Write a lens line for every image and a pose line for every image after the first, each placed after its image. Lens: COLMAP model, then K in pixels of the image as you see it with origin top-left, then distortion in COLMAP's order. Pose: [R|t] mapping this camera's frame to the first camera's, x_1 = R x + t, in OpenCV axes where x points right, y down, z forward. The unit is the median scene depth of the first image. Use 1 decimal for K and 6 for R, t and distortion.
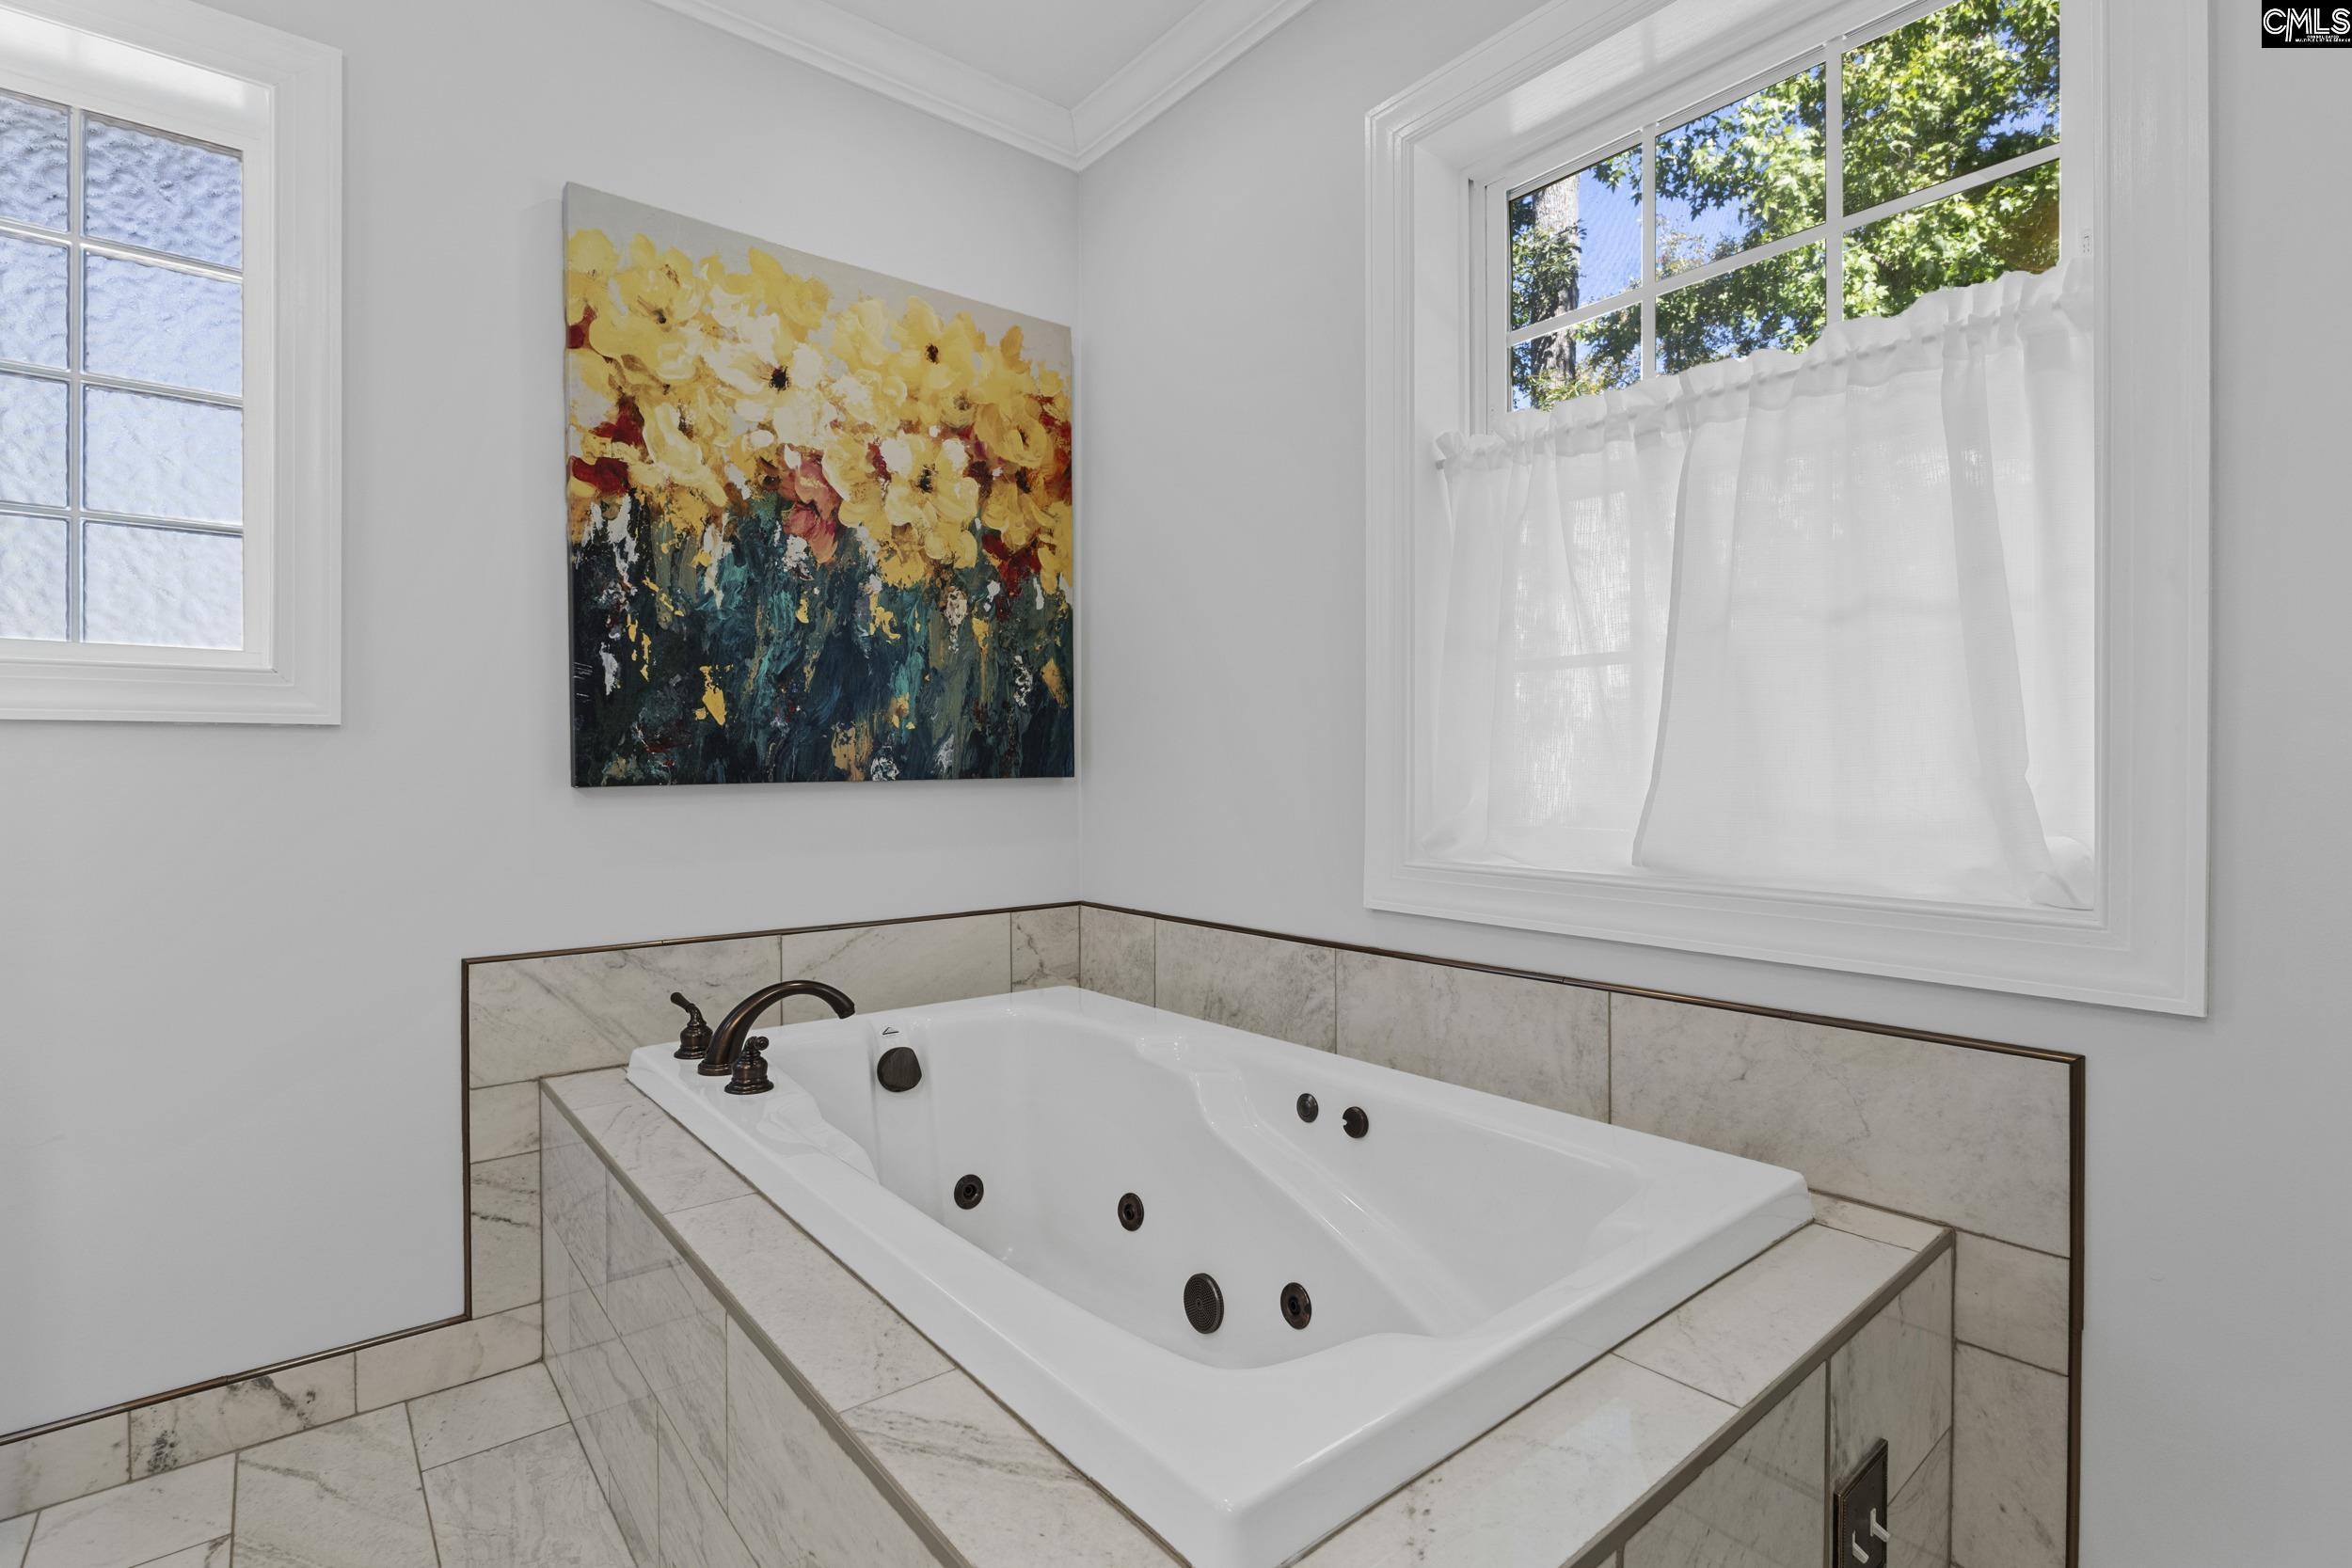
lens RADIAL K [[1082.8, 0, 1163.3], [0, 1082.8, 772.7], [0, 0, 1]] dist [-0.008893, 0.000676]
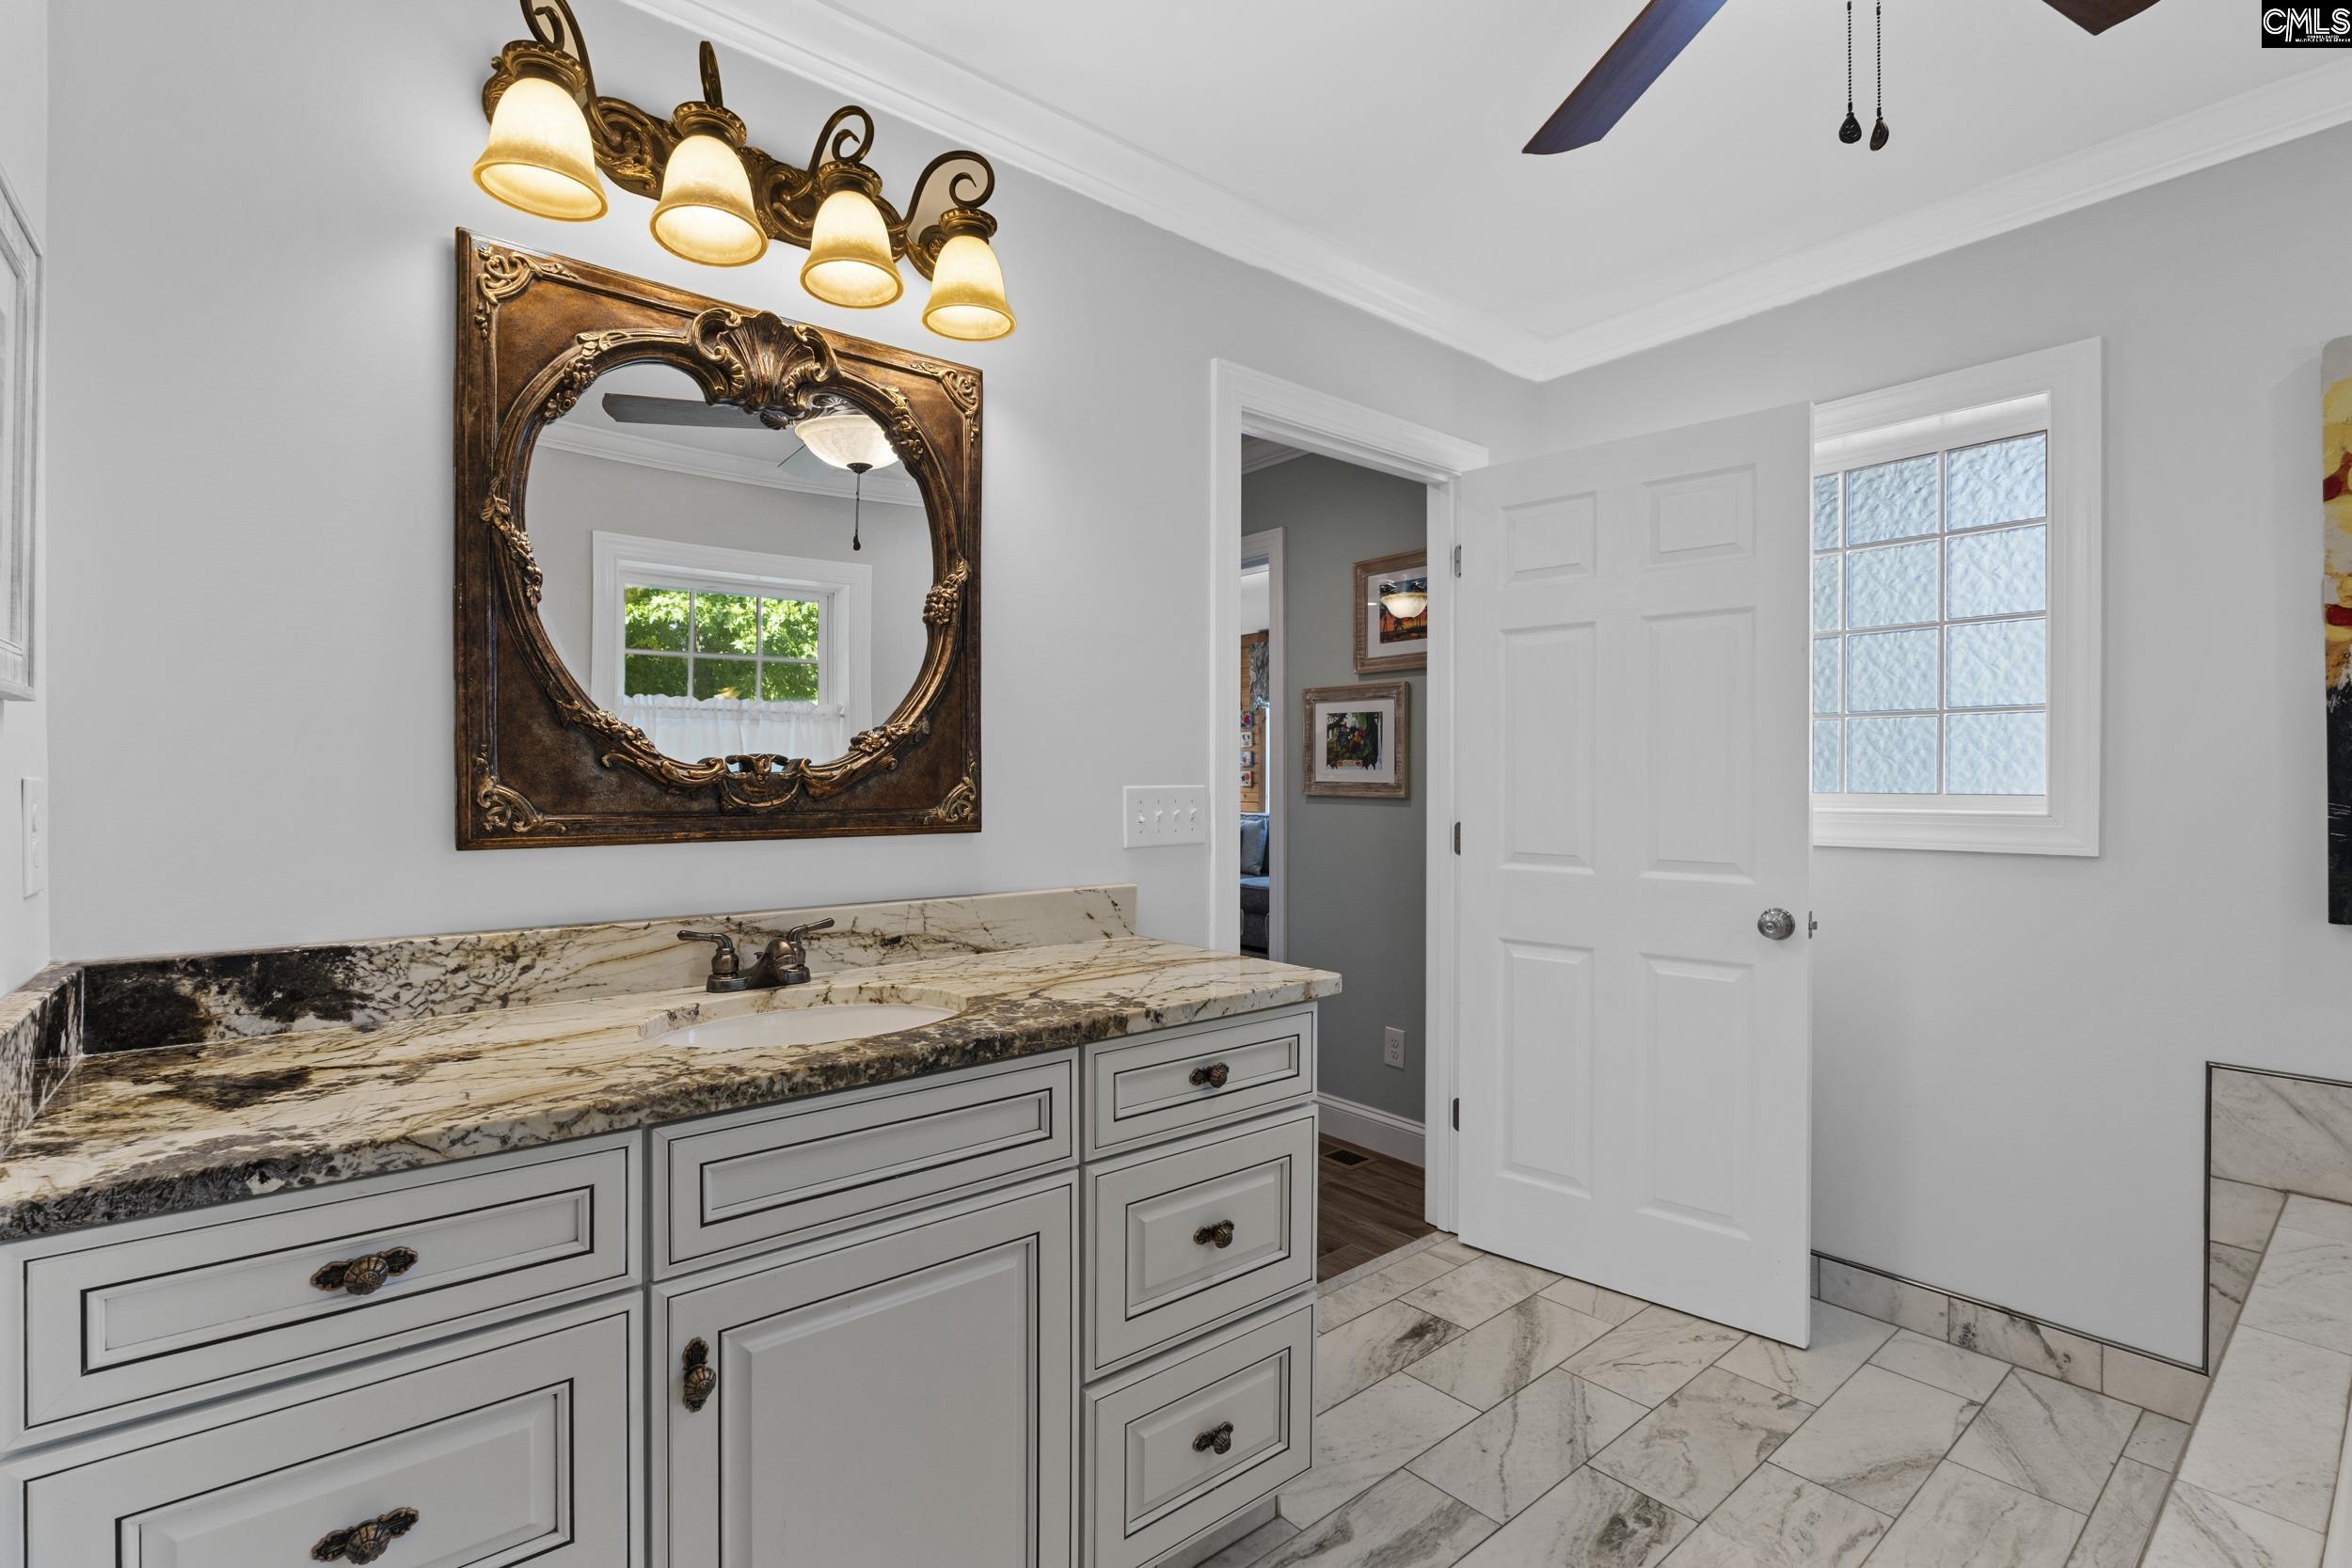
lens RADIAL K [[1082.8, 0, 1164.0], [0, 1082.8, 793.3], [0, 0, 1]] dist [-0.008893, 0.000676]
pose [[0.007112, 0.015549, -0.999854, 0.518970], [-0.002411, 0.999876, 0.015533, -0.137867], [0.999972, 0.002300, 0.007149, -0.130922]]
